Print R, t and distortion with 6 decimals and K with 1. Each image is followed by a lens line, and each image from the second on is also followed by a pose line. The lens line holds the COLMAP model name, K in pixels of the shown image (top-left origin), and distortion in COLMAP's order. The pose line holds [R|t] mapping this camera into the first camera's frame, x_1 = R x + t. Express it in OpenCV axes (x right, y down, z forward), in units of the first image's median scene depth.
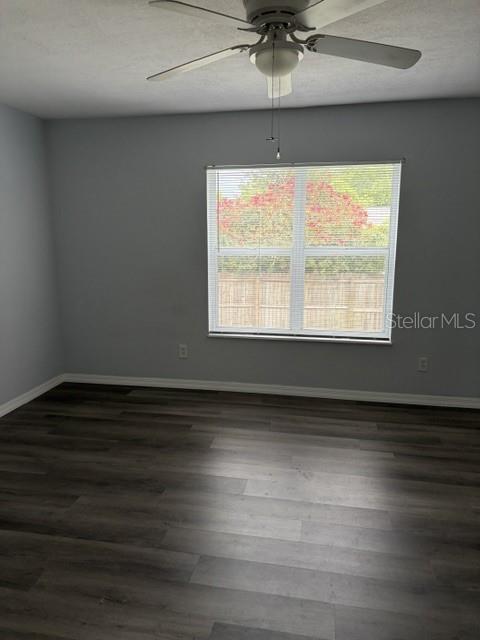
lens RADIAL K [[484.1, 0, 239.6], [0, 484.1, 314.8], [0, 0, 1]] dist [0.068936, -0.076769]
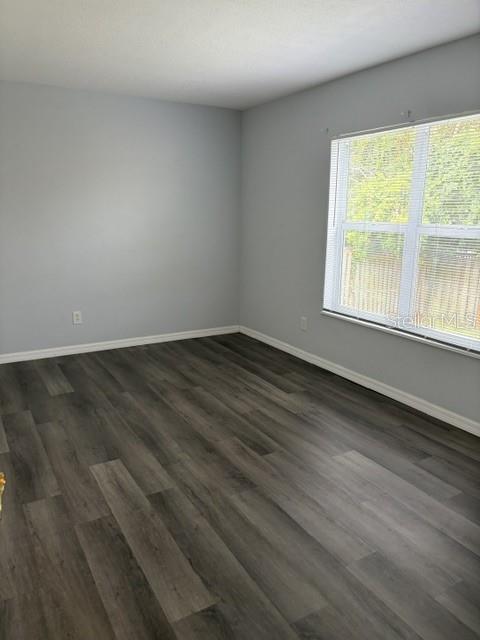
lens RADIAL K [[484.1, 0, 239.6], [0, 484.1, 314.8], [0, 0, 1]] dist [0.068936, -0.076769]
pose [[0.644582, 0.175162, -0.744199, 0.563875], [-0.149535, 0.983485, 0.101964, -0.027141], [0.749769, 0.045560, 0.660129, 0.223907]]
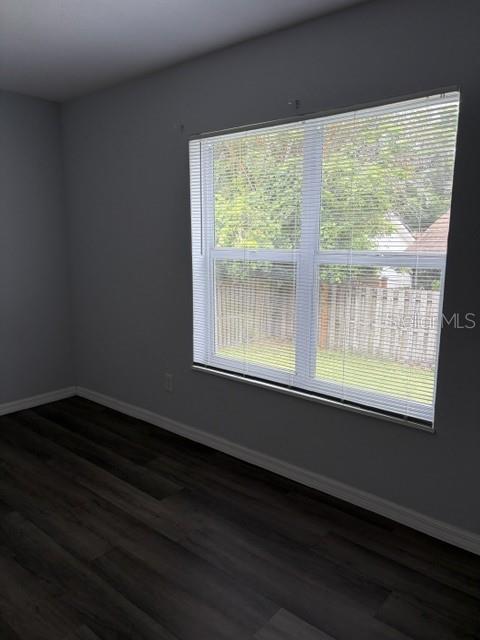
lens RADIAL K [[484.1, 0, 239.6], [0, 484.1, 314.8], [0, 0, 1]] dist [0.068936, -0.076769]
pose [[0.861871, 0.089135, -0.499232, 0.360877], [-0.095198, 0.995369, 0.013368, -0.054035], [0.498112, 0.036005, 0.866365, 0.392666]]
